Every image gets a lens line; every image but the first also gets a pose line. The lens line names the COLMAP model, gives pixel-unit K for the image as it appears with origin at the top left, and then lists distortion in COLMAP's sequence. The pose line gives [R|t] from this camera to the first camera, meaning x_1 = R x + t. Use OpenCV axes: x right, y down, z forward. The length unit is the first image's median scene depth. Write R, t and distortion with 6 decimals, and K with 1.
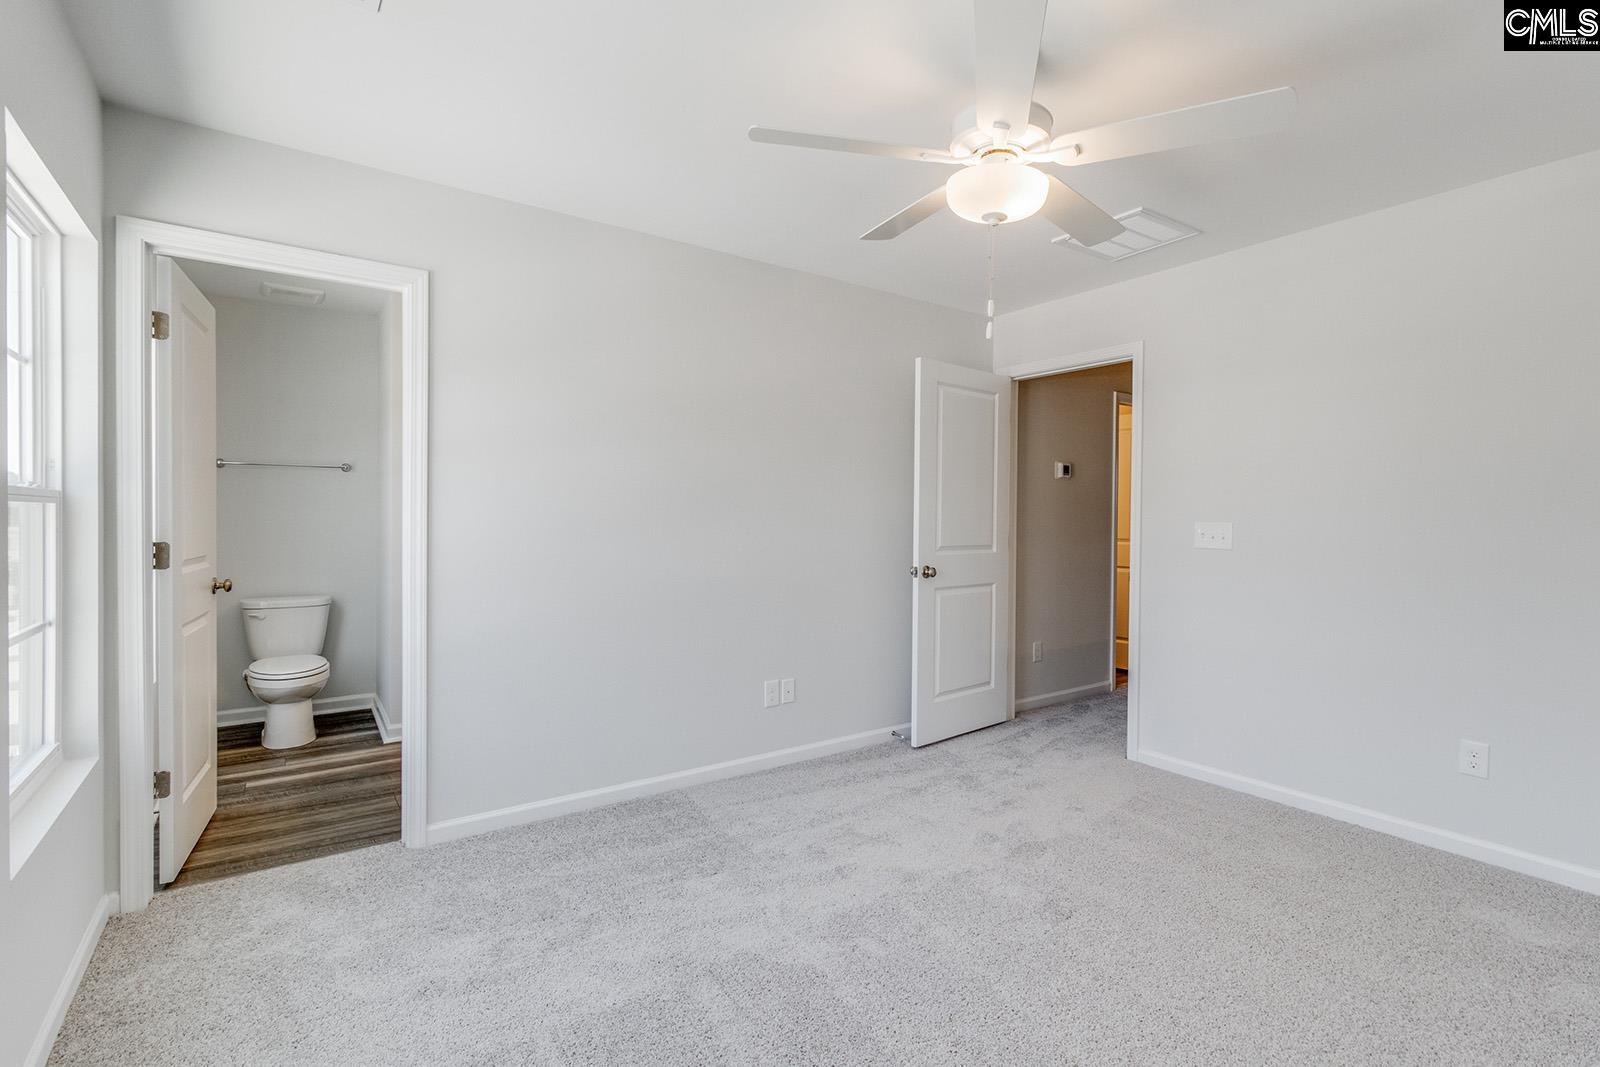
lens RADIAL K [[742.8, 0, 807.9], [0, 742.8, 522.7], [0, 0, 1]] dist [0.000374, 0.000400]
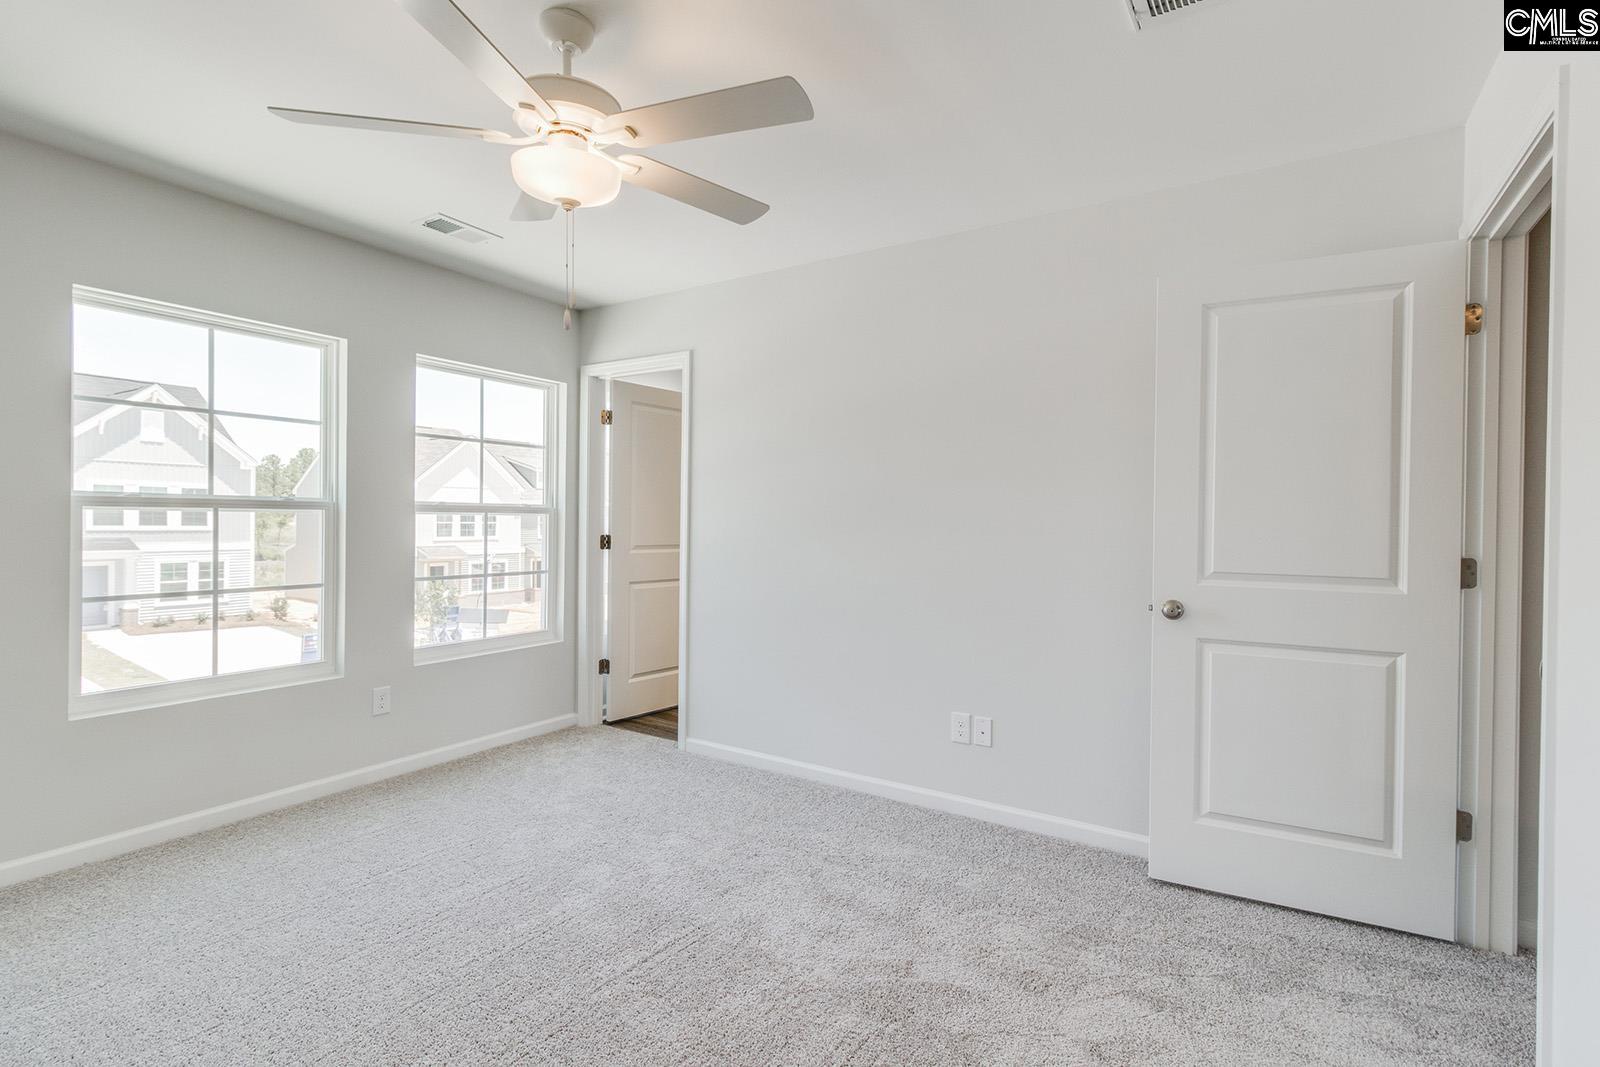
lens RADIAL K [[775.4, 0, 870.2], [0, 775.4, 533.2], [0, 0, 1]] dist [0.002884, 0.000359]
pose [[0.378408, 0.010344, -0.925581, 0.734513], [-0.013515, 0.999893, 0.005649, 0.000538], [0.925540, 0.010372, 0.378508, 0.554649]]
